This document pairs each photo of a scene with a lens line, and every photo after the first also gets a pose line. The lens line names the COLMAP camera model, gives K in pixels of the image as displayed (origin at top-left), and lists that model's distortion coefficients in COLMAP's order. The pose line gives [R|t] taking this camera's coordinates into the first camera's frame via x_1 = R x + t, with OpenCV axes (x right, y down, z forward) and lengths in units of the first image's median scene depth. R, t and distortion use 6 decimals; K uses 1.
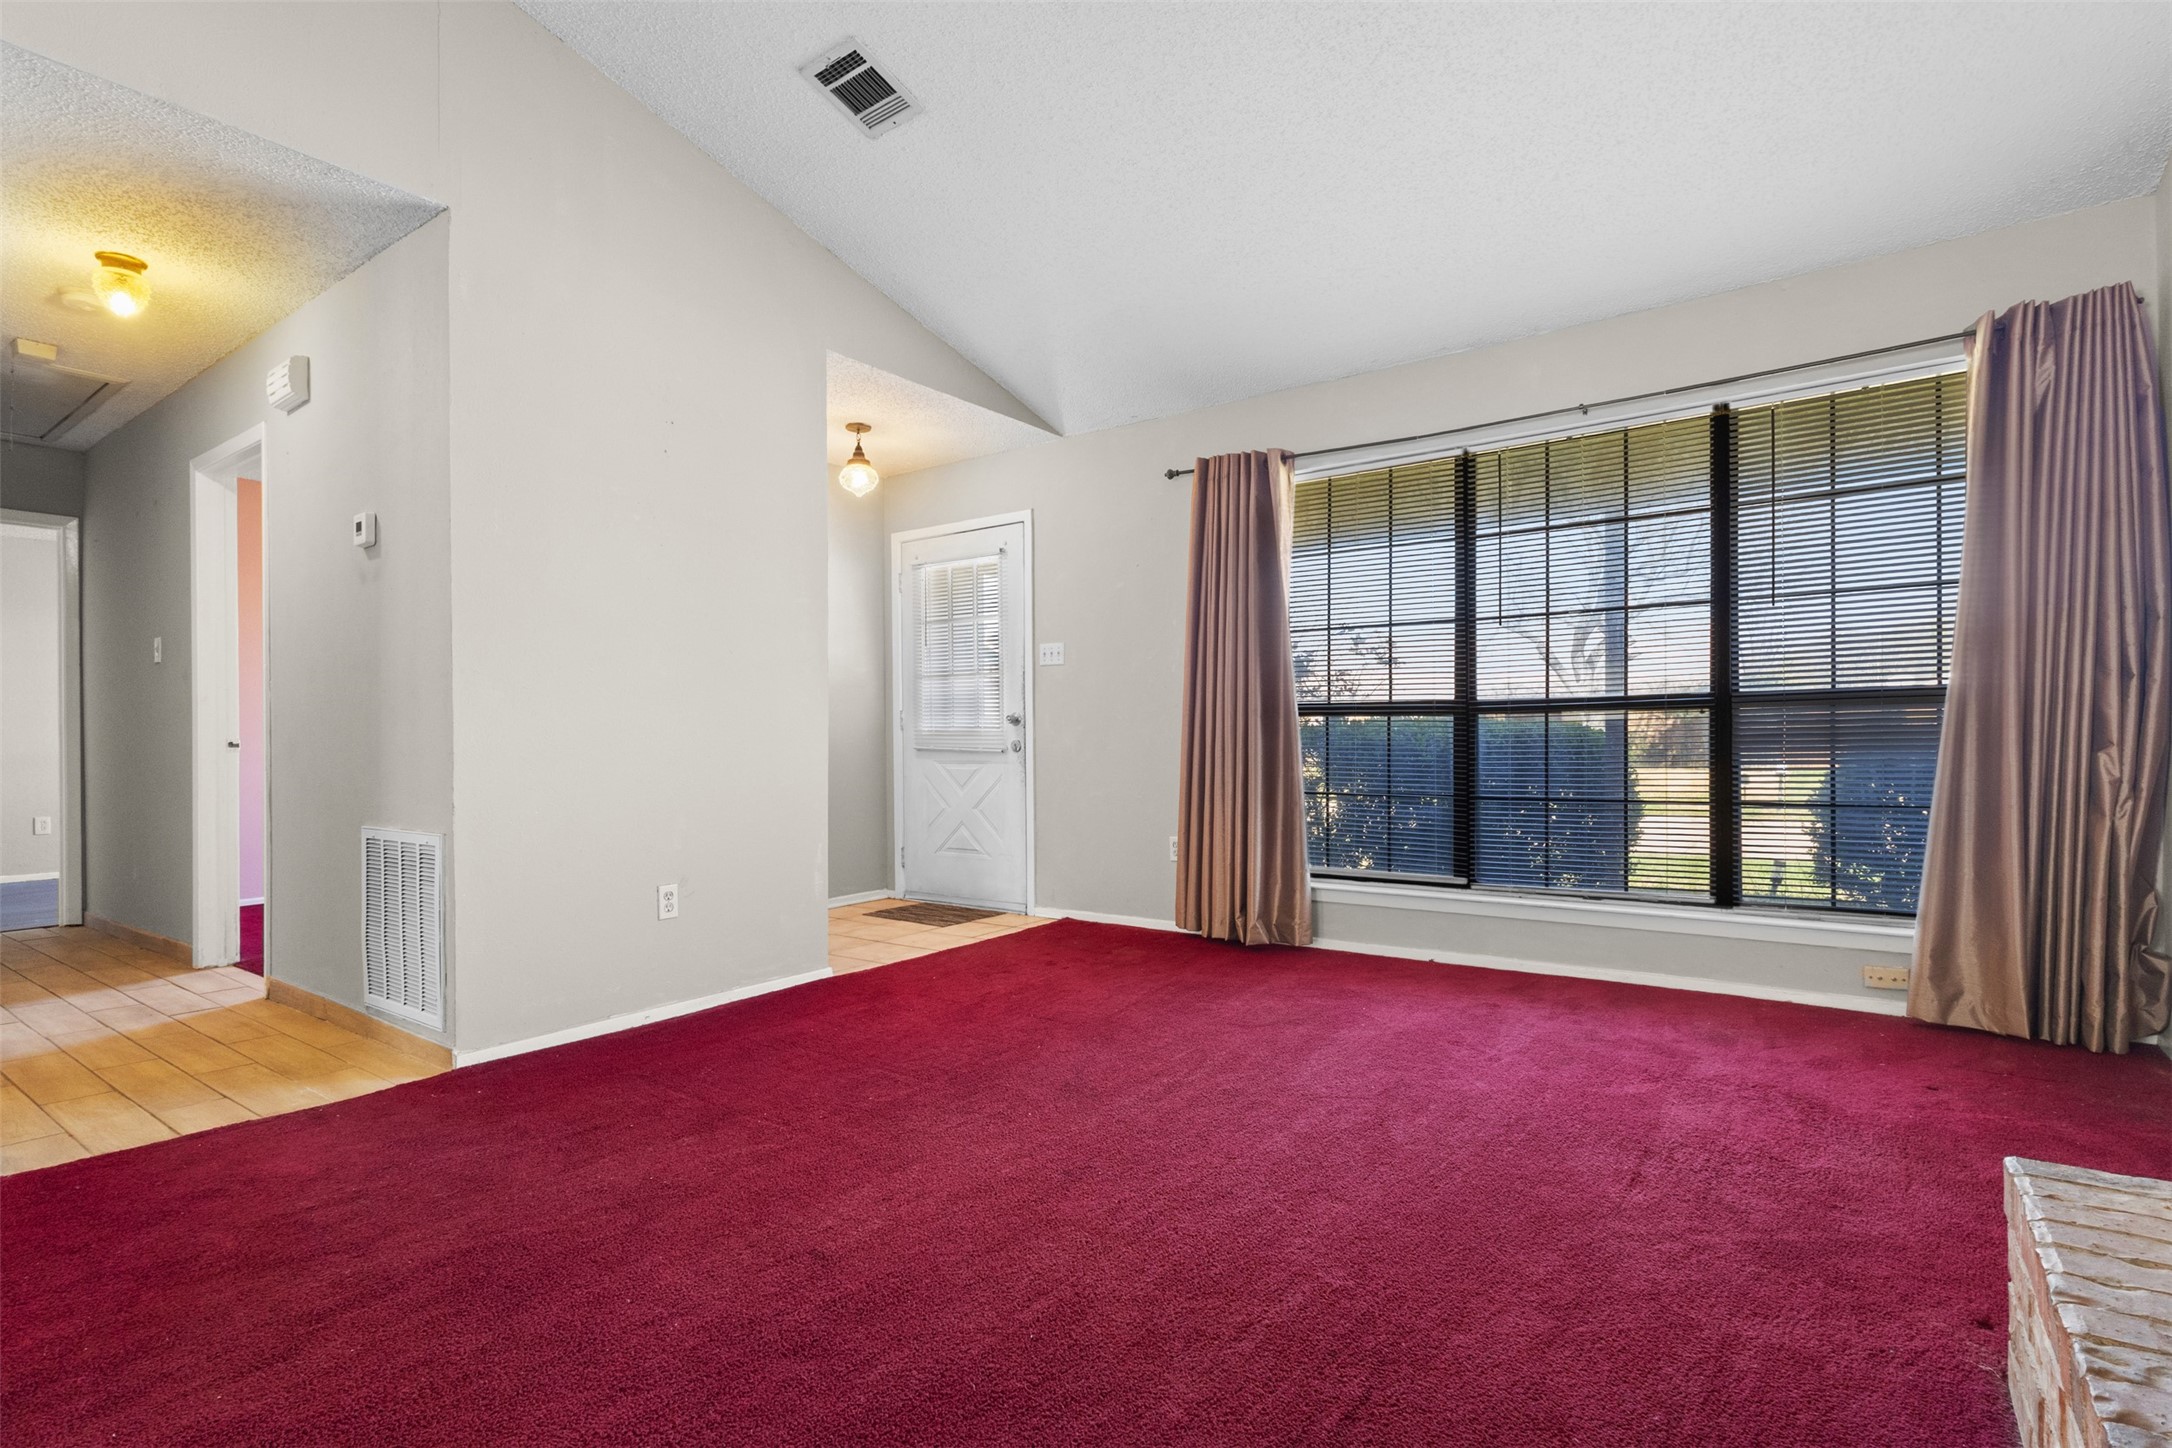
lens RADIAL K [[994.3, 0, 1145.0], [0, 994.3, 743.9], [0, 0, 1]] dist [0.004551, 0.000059]
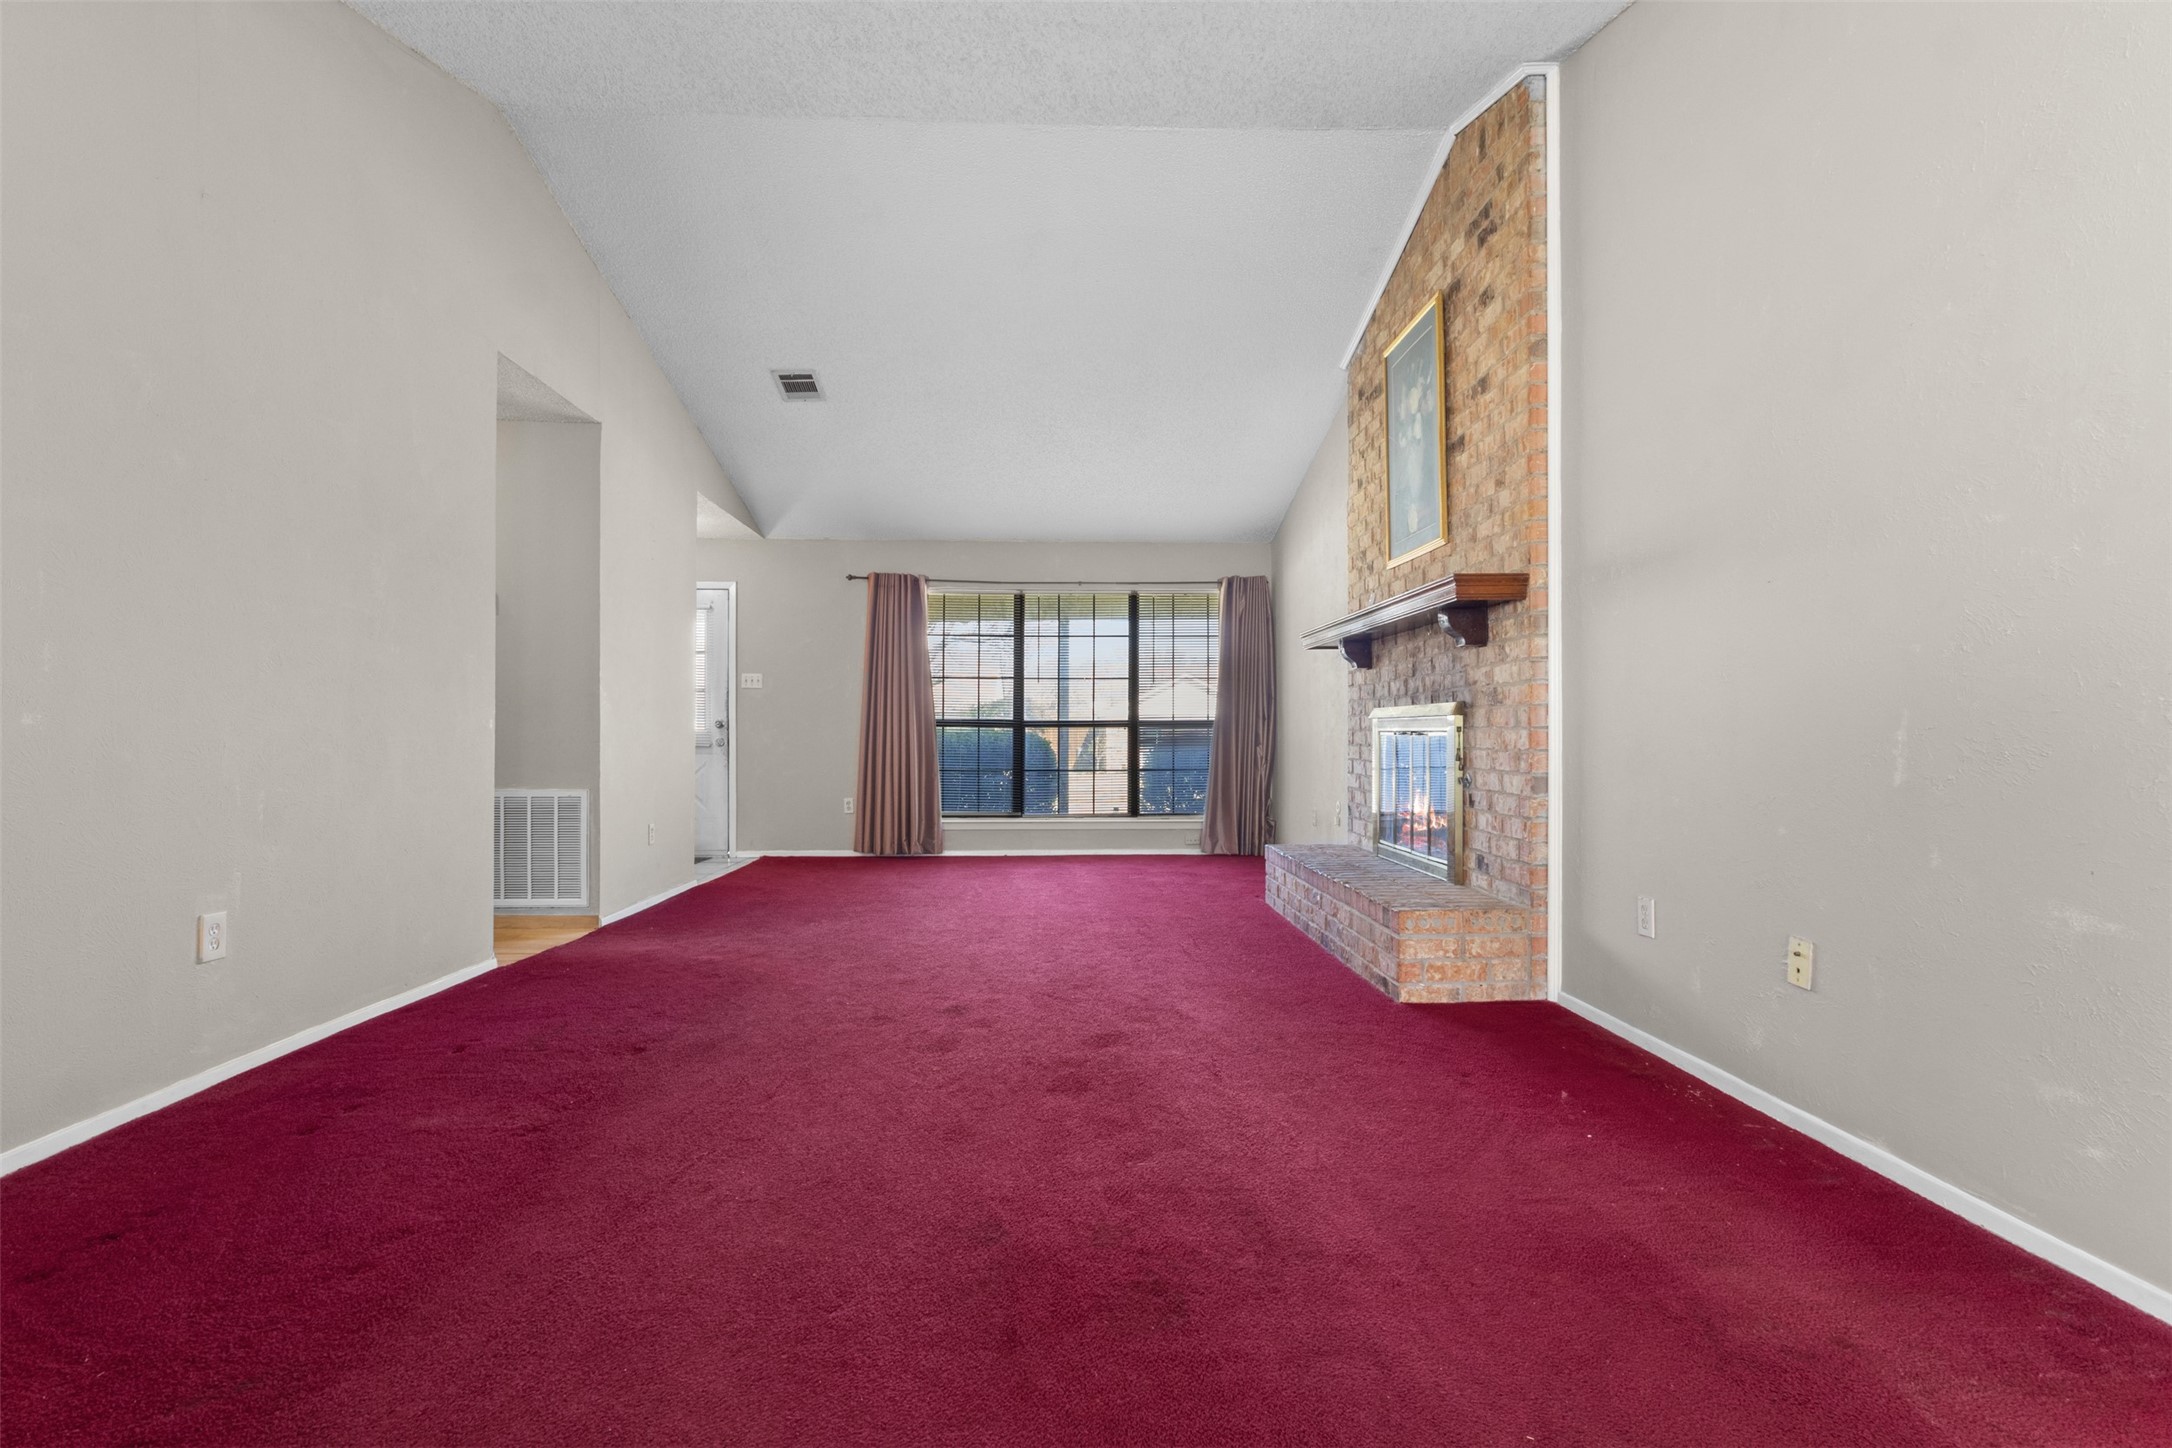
lens RADIAL K [[994.3, 0, 1091.6], [0, 994.3, 741.0], [0, 0, 1]] dist [0.004551, 0.000059]
pose [[0.785242, 0.009047, 0.619123, -0.761628], [-0.003392, 0.999941, -0.010309, 0.015990], [-0.619179, 0.005995, 0.785227, -0.599678]]
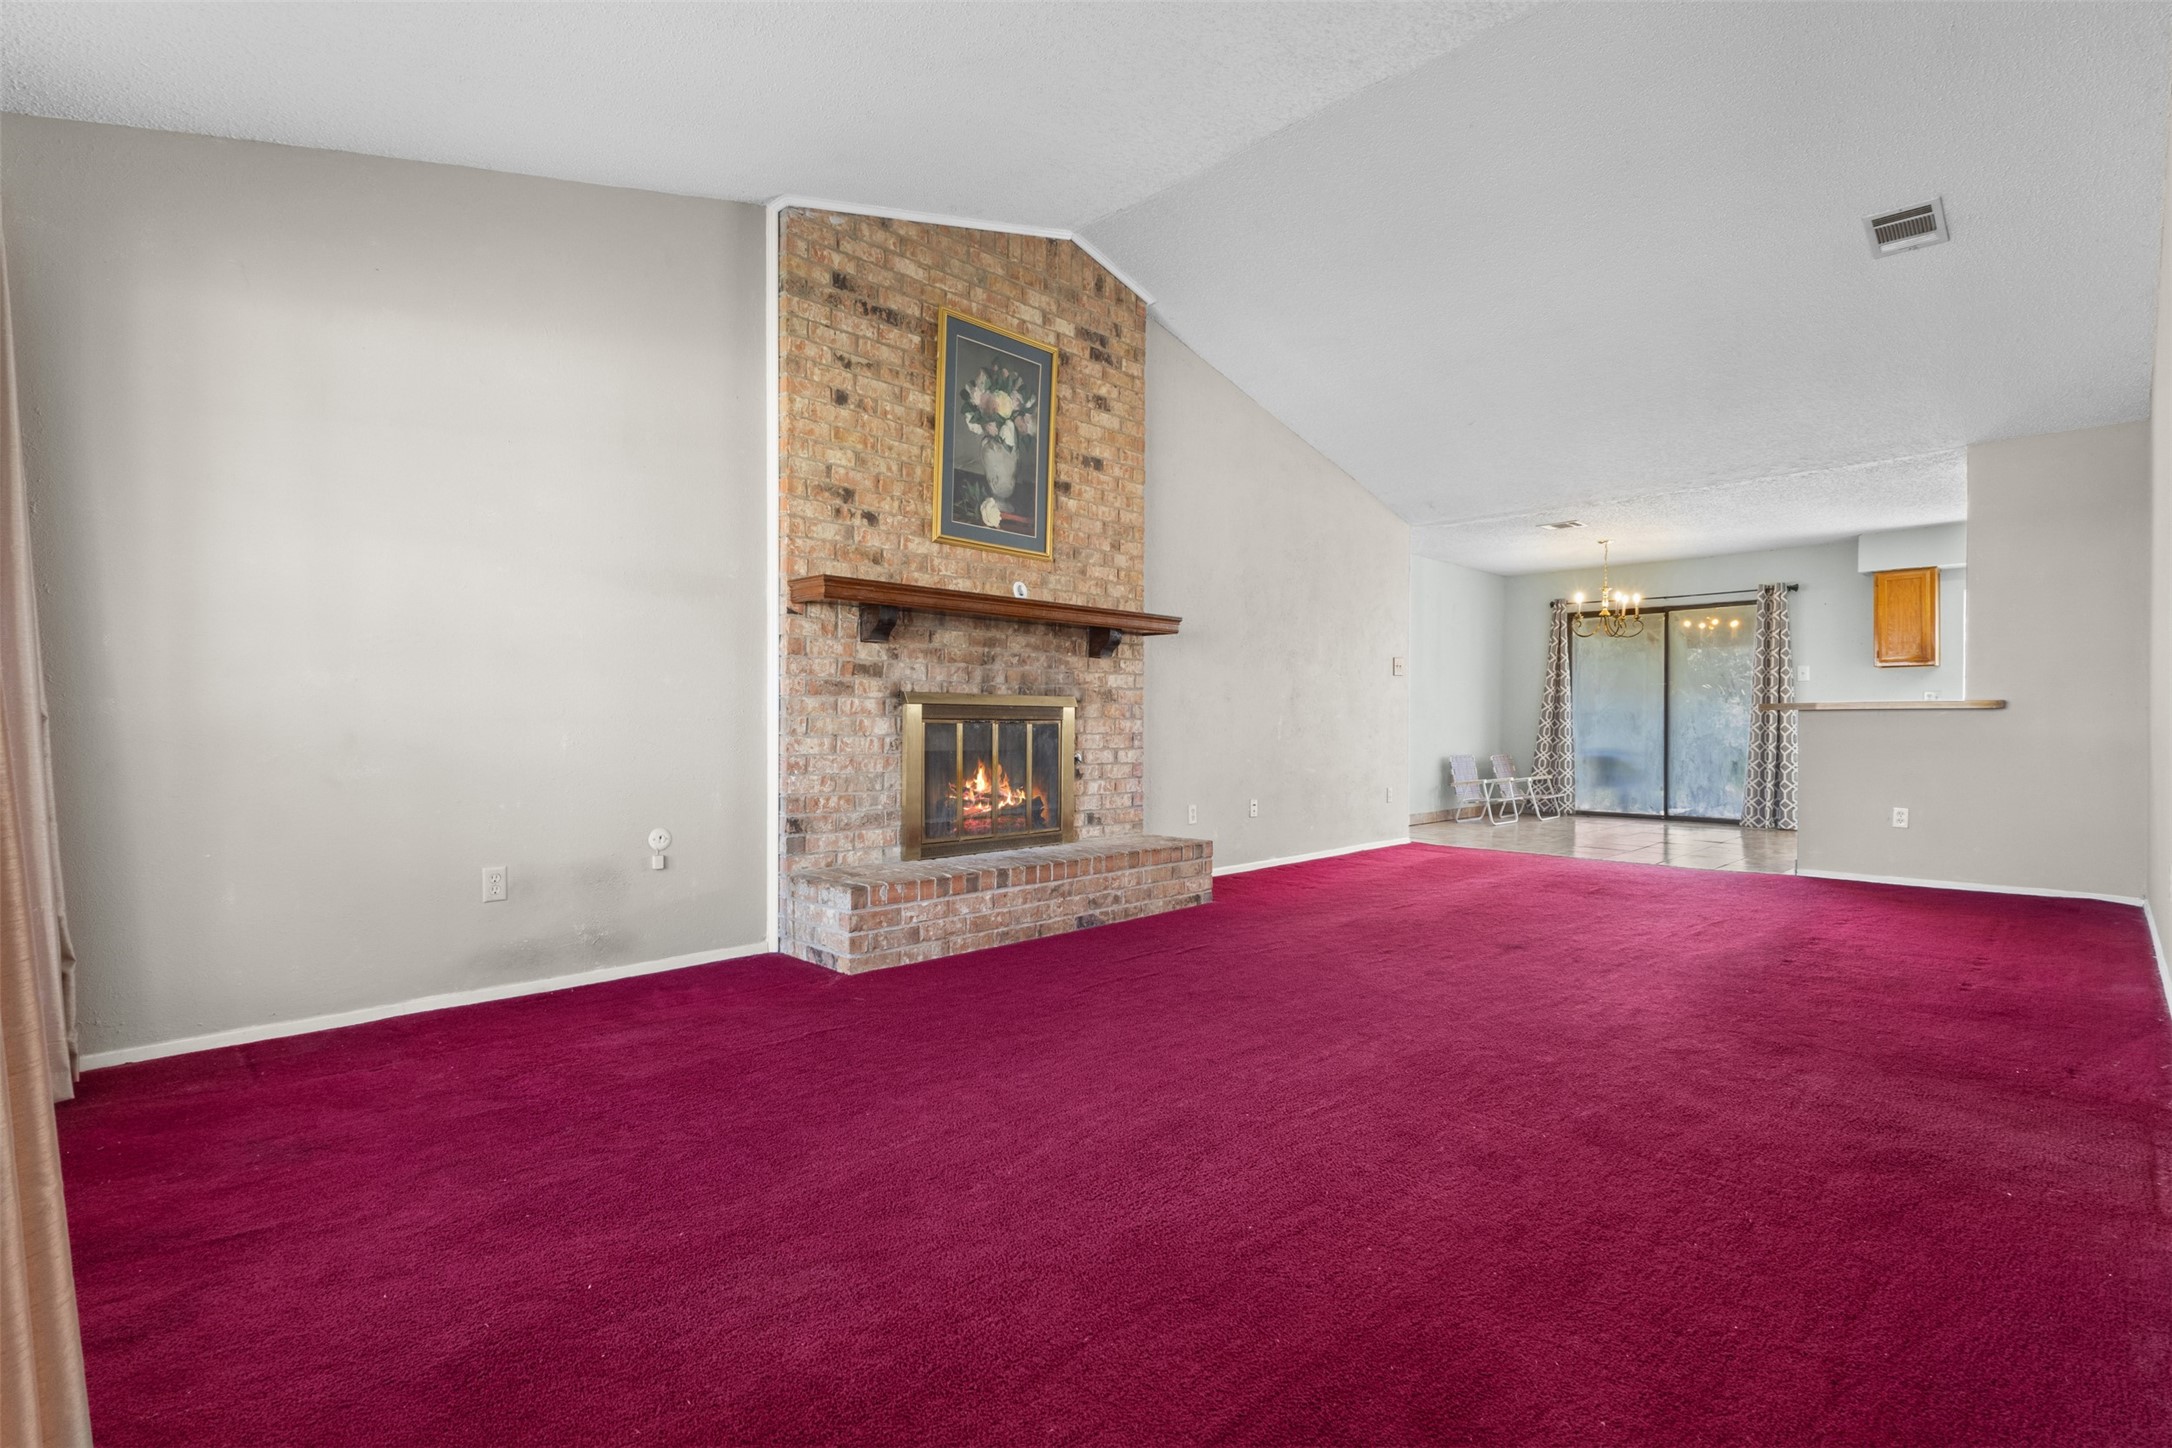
lens RADIAL K [[994.3, 0, 1068.4], [0, 994.3, 725.0], [0, 0, 1]] dist [0.004551, 0.000059]
pose [[-0.983341, 0.003593, 0.181735, -0.079399], [0.004773, 0.999970, 0.006060, -0.006329], [-0.181708, 0.006826, -0.983329, 1.180760]]
